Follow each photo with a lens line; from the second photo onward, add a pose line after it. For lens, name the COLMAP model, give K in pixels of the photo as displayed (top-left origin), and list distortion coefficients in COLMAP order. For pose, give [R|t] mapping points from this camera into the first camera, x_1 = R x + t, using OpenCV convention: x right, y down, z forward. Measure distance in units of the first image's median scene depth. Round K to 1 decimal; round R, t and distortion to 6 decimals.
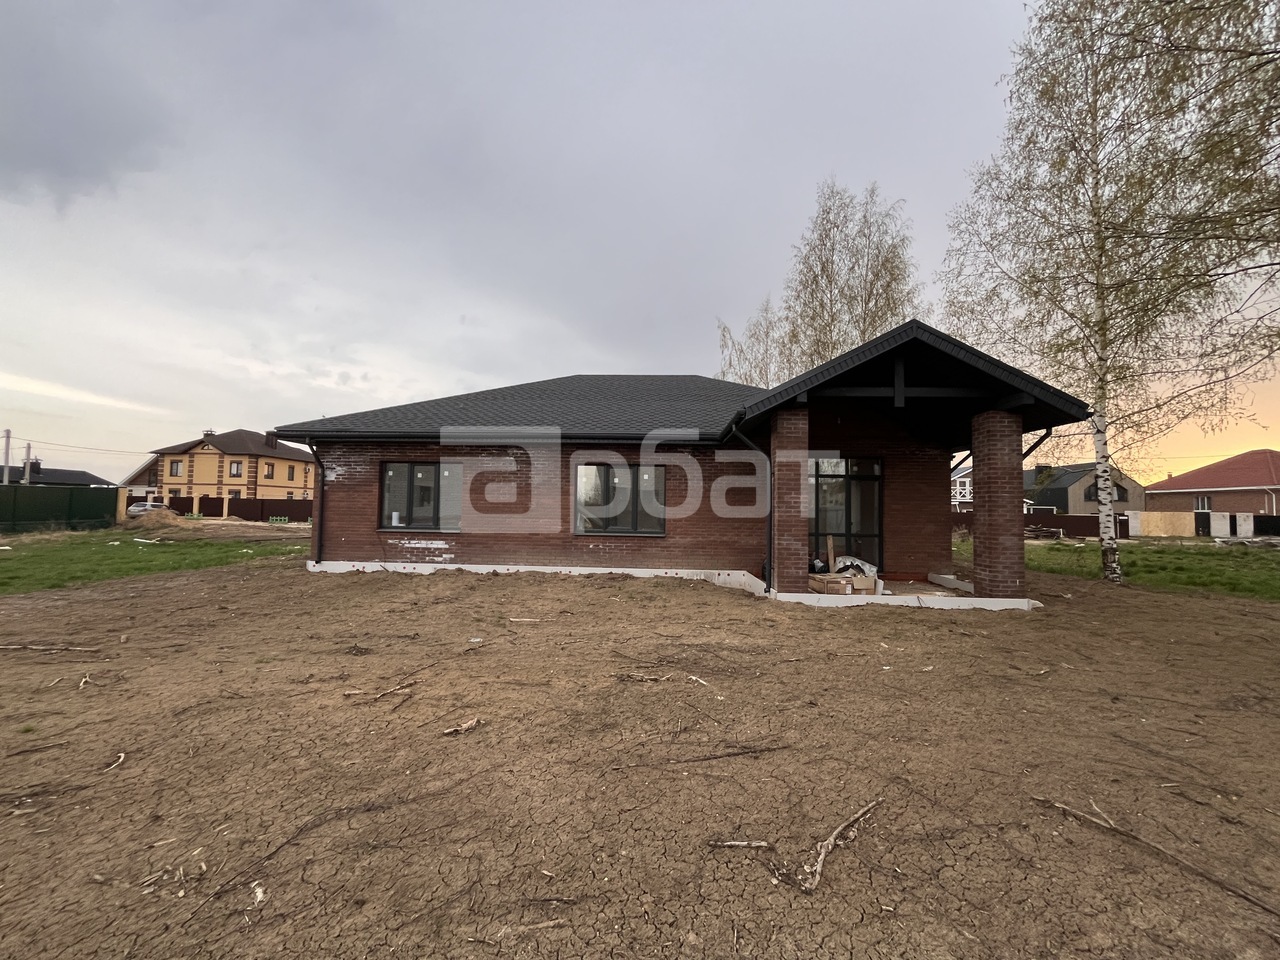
lens RADIAL K [[547.6, 0, 640.0], [0, 547.6, 480.0], [0, 0, 1]] dist [0.000944, 0.000055]
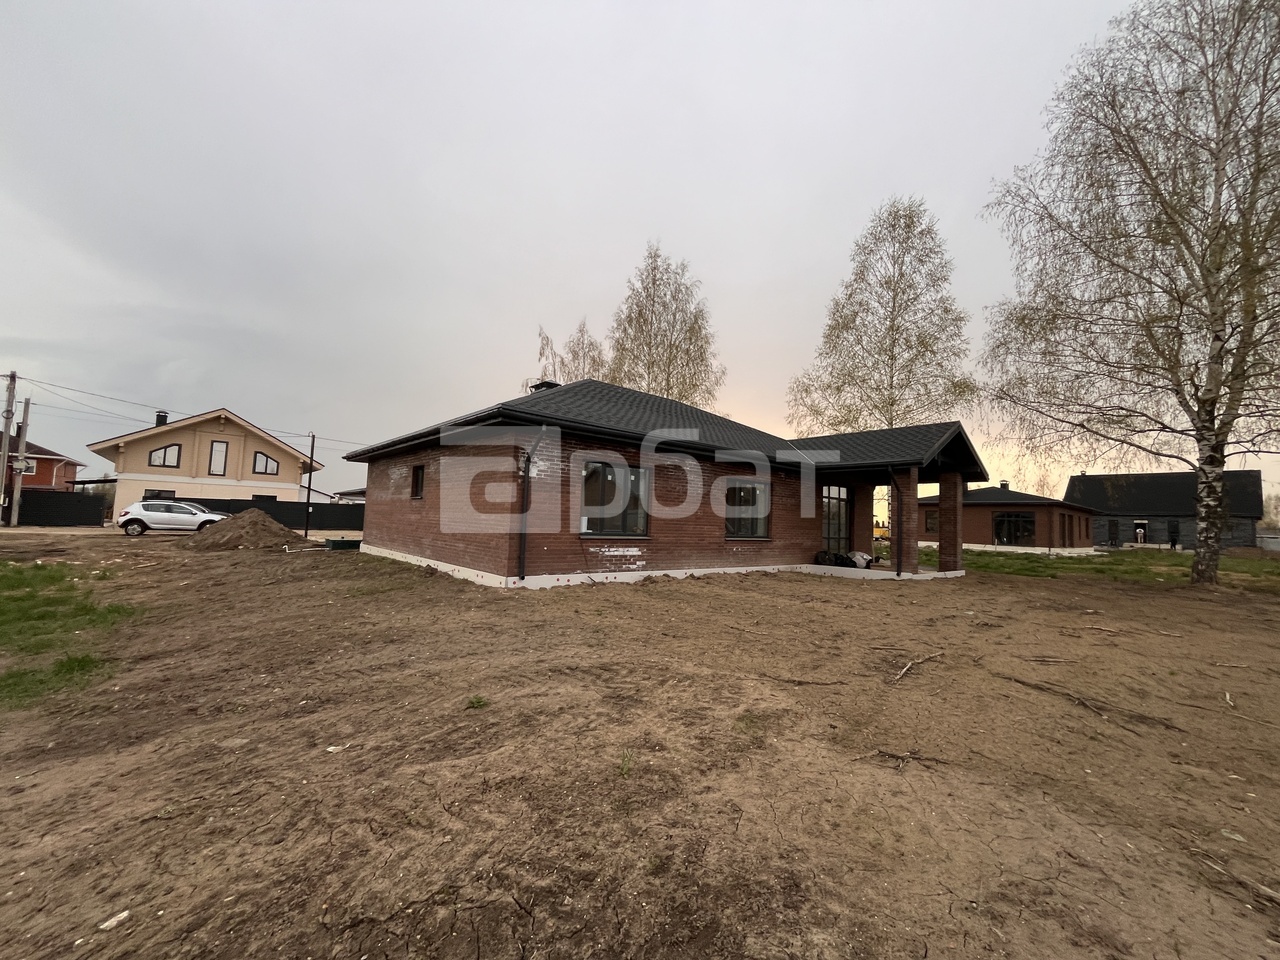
lens RADIAL K [[513.7, 0, 640.0], [0, 513.7, 480.0], [0, 0, 1]] dist [0.001004, 0.000131]
pose [[0.719240, 0.065654, 0.691653, -0.995123], [-0.083632, 0.996468, -0.007621, -0.002249], [-0.689710, -0.052363, 0.722190, 0.343512]]
